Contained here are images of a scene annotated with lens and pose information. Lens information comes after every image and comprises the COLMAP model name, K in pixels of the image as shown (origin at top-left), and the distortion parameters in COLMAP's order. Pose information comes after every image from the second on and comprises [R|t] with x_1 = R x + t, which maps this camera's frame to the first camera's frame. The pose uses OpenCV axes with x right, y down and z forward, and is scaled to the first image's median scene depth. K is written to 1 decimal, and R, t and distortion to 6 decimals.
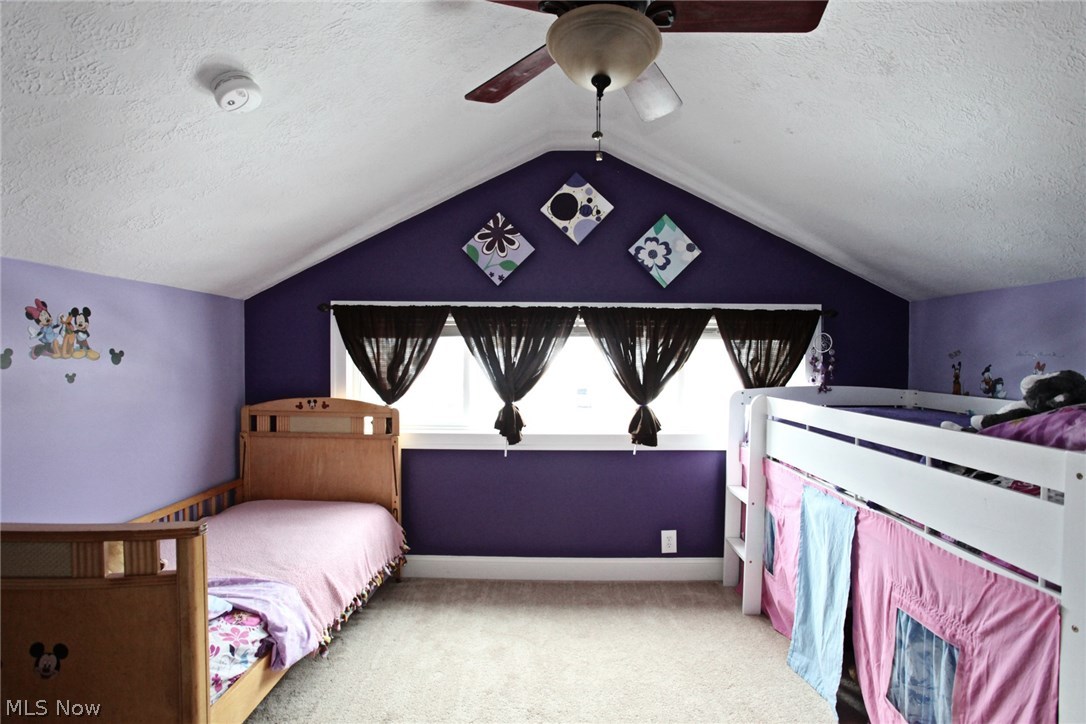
lens RADIAL K [[527.3, 0, 543.0], [0, 527.3, 362.0], [0, 0, 1]] dist [-0.073655, 0.031207]
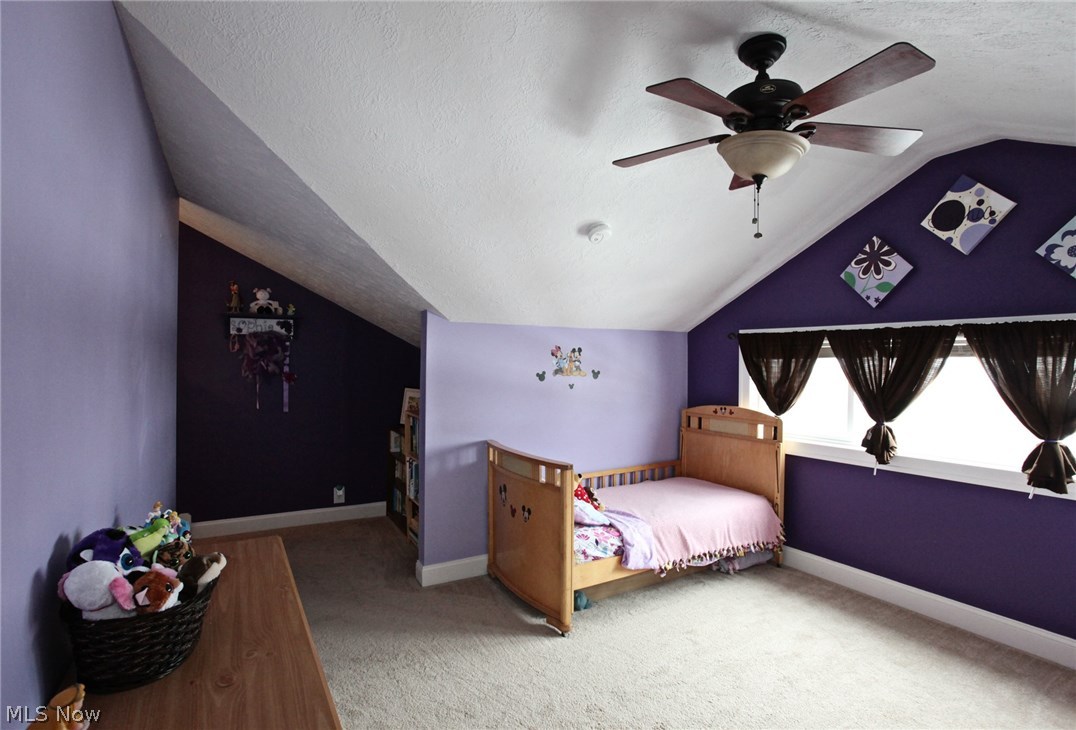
lens RADIAL K [[527.7, 0, 555.1], [0, 527.7, 366.5], [0, 0, 1]] dist [-0.061682, 0.023963]
pose [[0.547458, 0.004241, -0.836822, 0.425823], [-0.008335, 0.999965, -0.000386, -0.025961], [0.836792, 0.007186, 0.547474, -0.070943]]
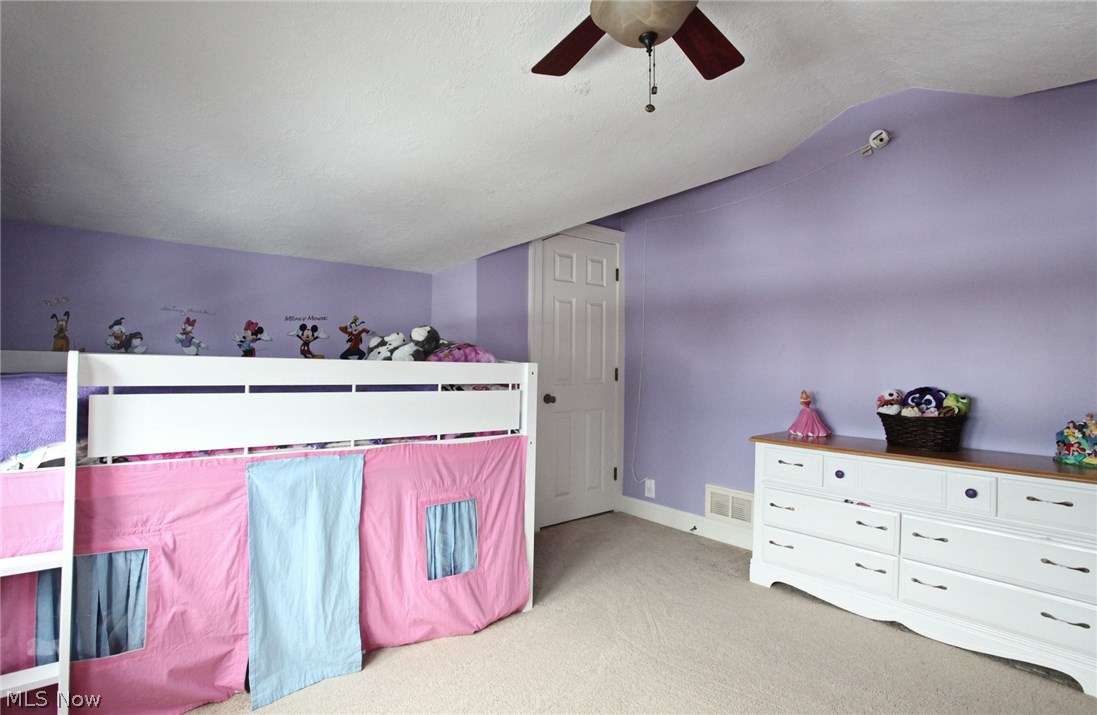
lens RADIAL K [[547.4, 0, 548.5], [0, 547.4, 357.5], [0, 0, 1]] dist [-0.033853, 0.000324]
pose [[-0.649377, -0.010663, 0.760392, -0.278440], [-0.016495, 0.999864, -0.000066, 0.053213], [-0.760288, -0.012586, -0.649465, 0.858712]]
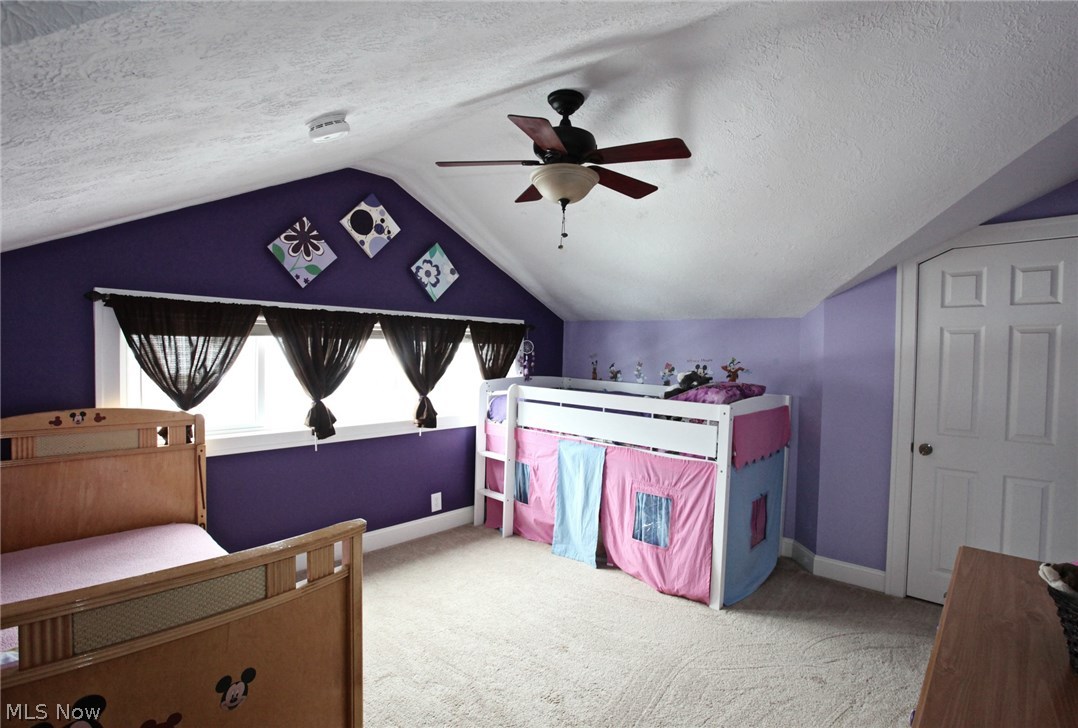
lens RADIAL K [[532.4, 0, 539.0], [0, 532.4, 364.0], [0, 0, 1]] dist [-0.076077, 0.033032]
pose [[0.668517, -0.012541, 0.743591, -0.555643], [-0.014840, 0.999434, 0.030198, -0.034831], [-0.743549, -0.031222, 0.667952, -0.037362]]
